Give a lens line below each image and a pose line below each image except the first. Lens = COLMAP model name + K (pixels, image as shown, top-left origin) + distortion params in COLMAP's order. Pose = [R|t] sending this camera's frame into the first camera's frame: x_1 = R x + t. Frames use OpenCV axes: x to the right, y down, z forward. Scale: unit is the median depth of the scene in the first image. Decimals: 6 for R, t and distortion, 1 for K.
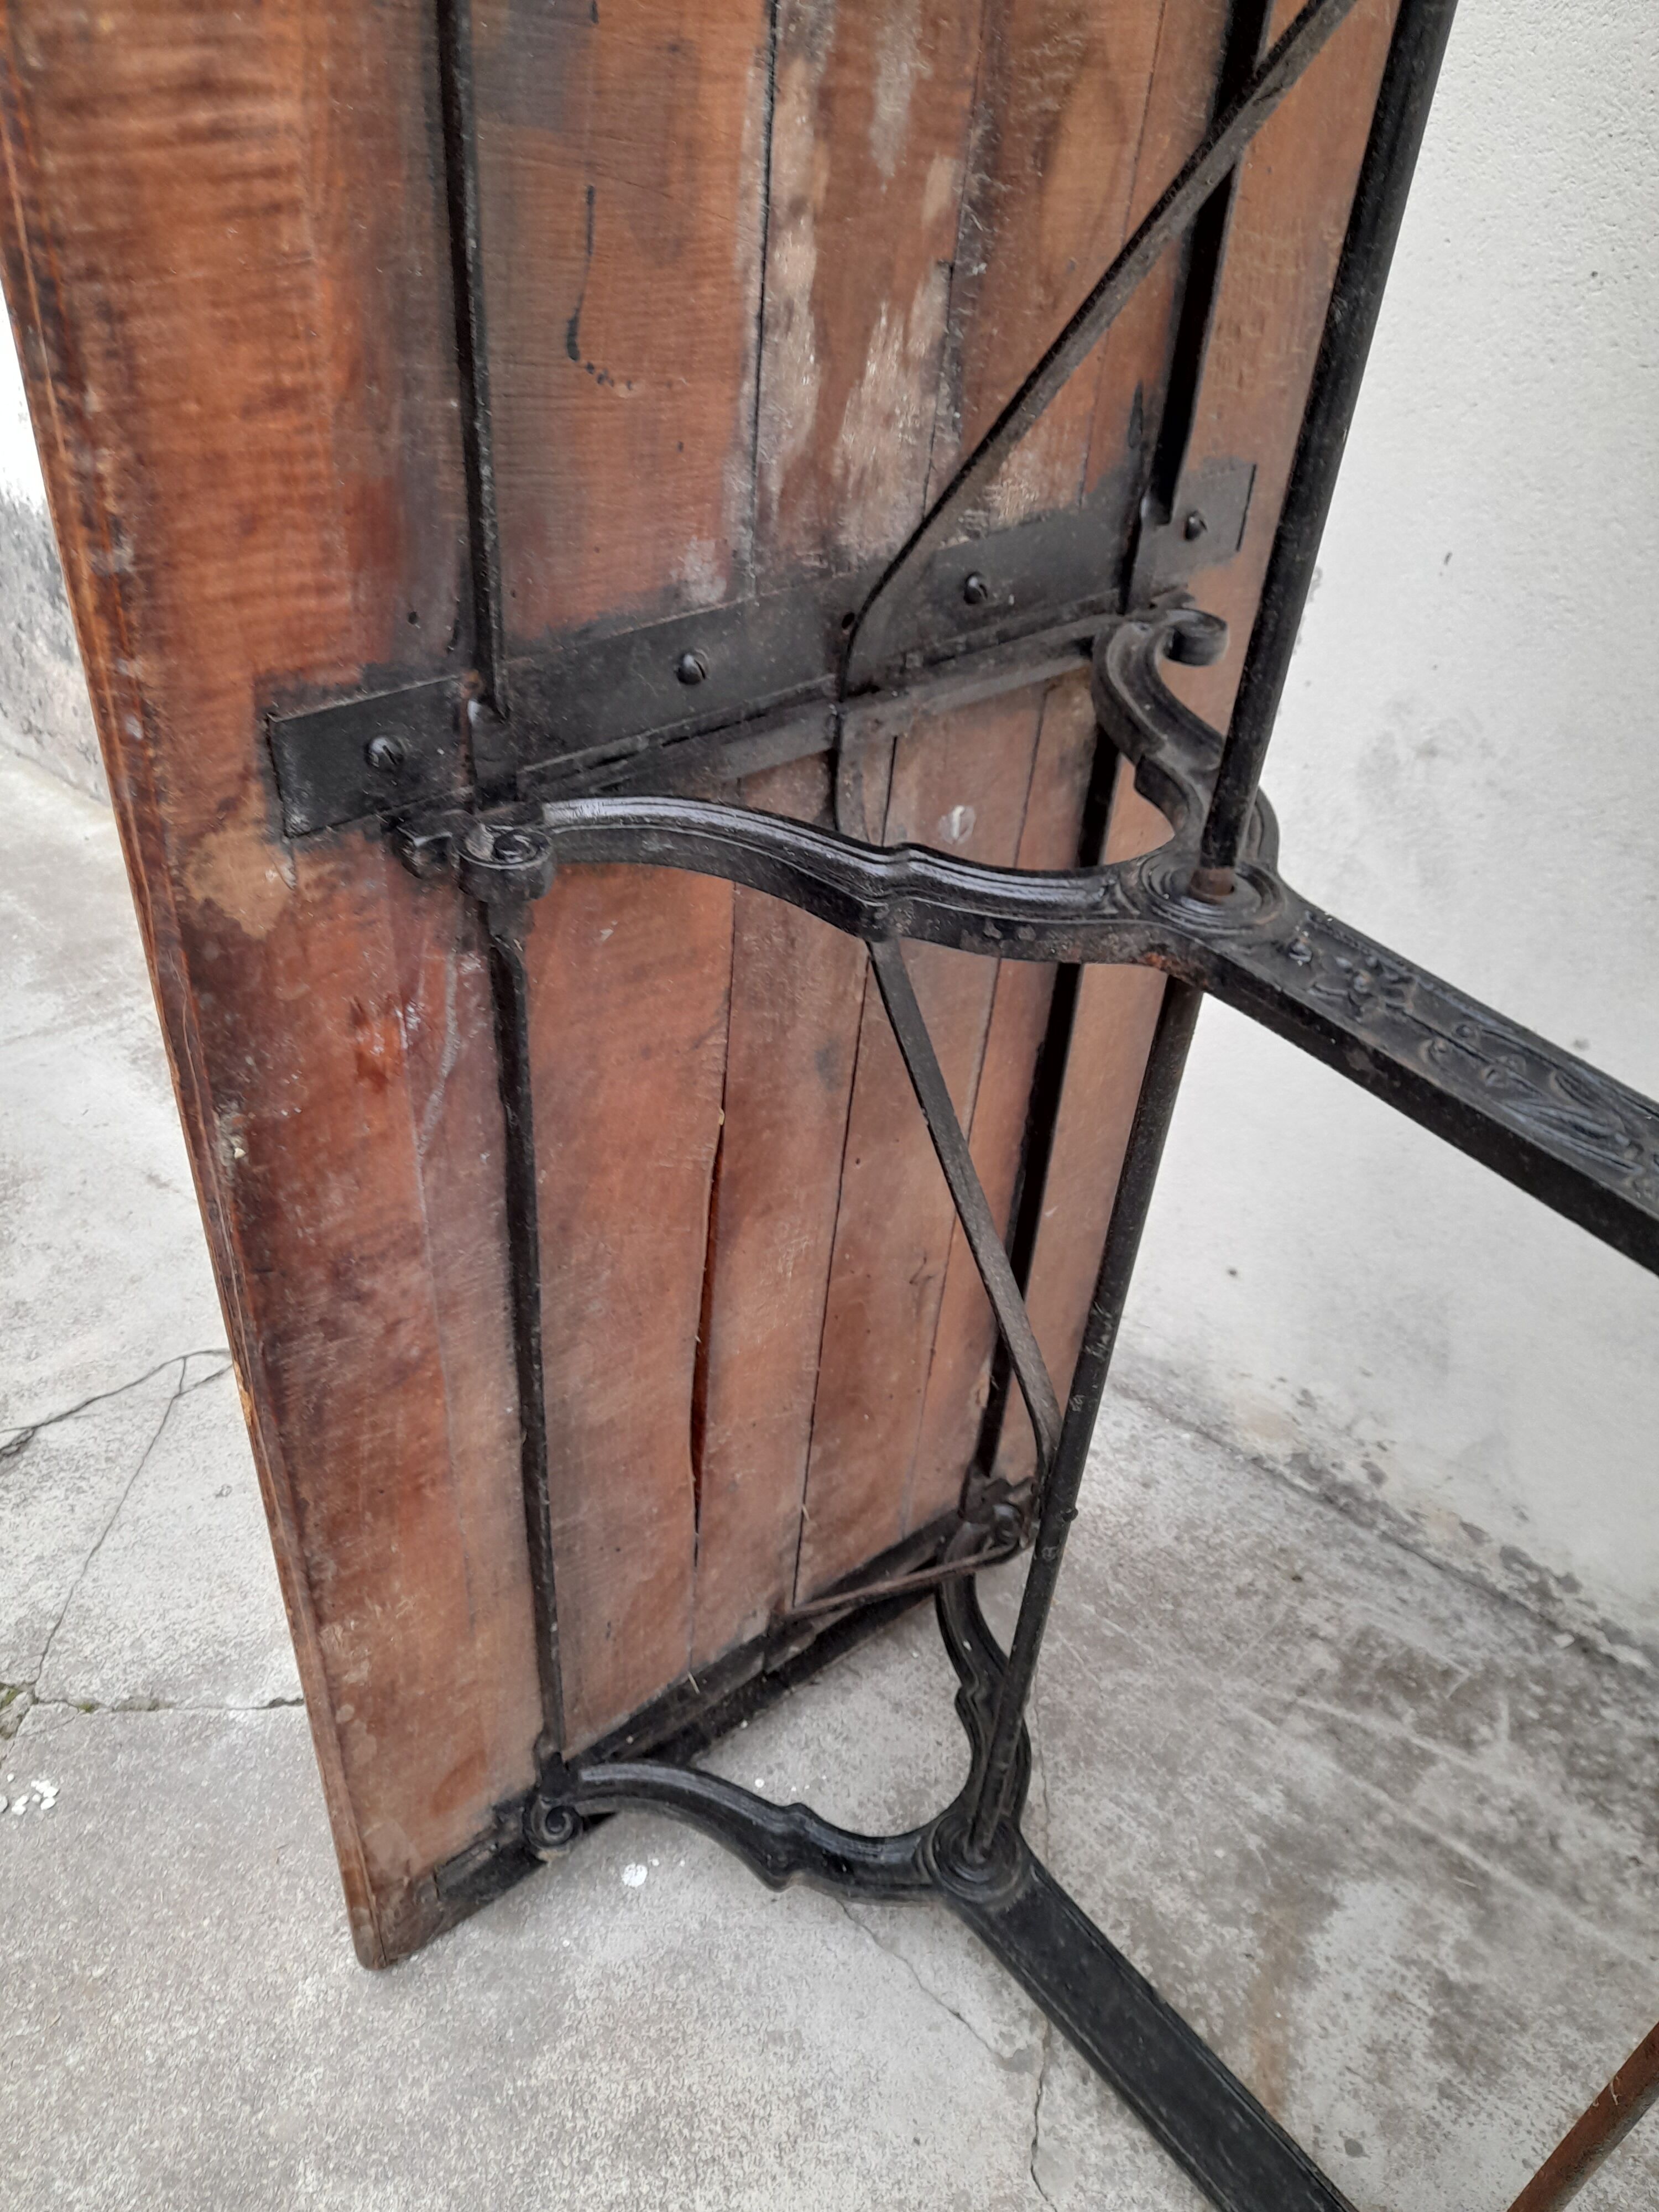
lens RADIAL K [[1637.4, 0, 785.0], [0, 1637.4, 1145.2], [0, 0, 1]] dist [0.039246, -0.036634]
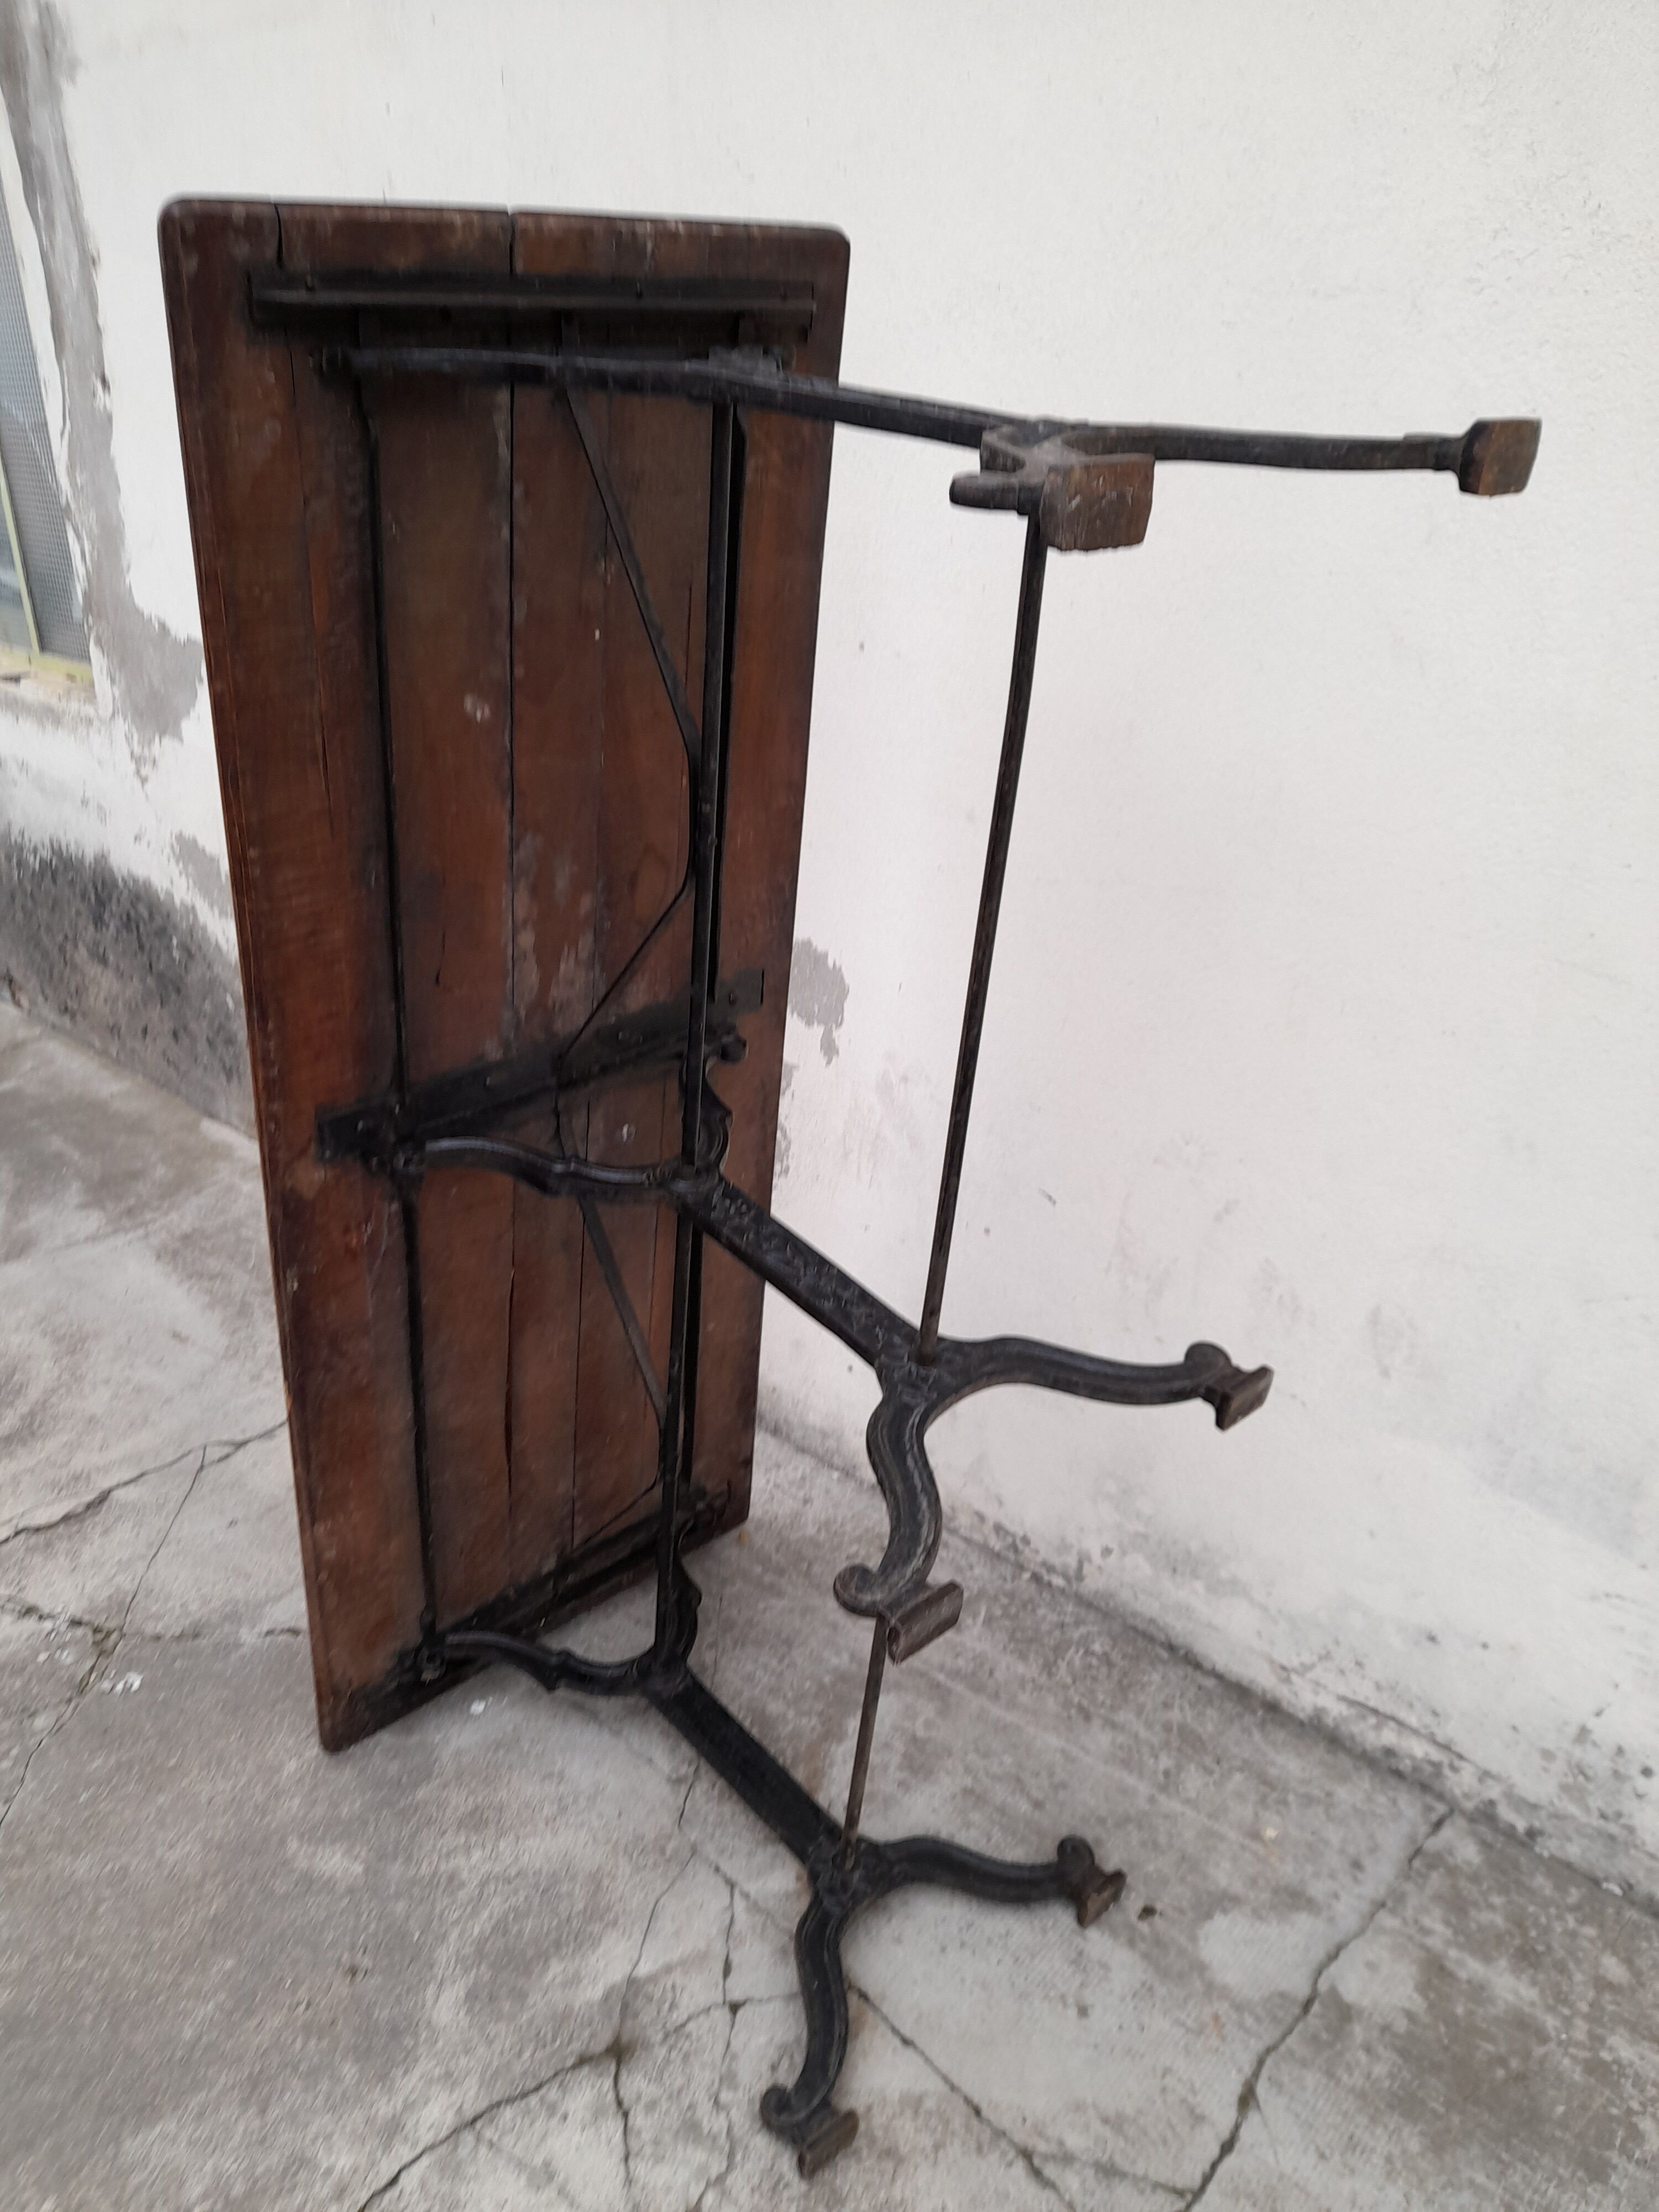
lens RADIAL K [[1637.4, 0, 811.4], [0, 1637.4, 1094.2], [0, 0, 1]] dist [0.039246, -0.036634]
pose [[0.998475, -0.008391, 0.054565, 0.251793], [0.016292, 0.989149, -0.146012, 0.077297], [-0.052748, 0.146679, 0.987777, -1.250164]]
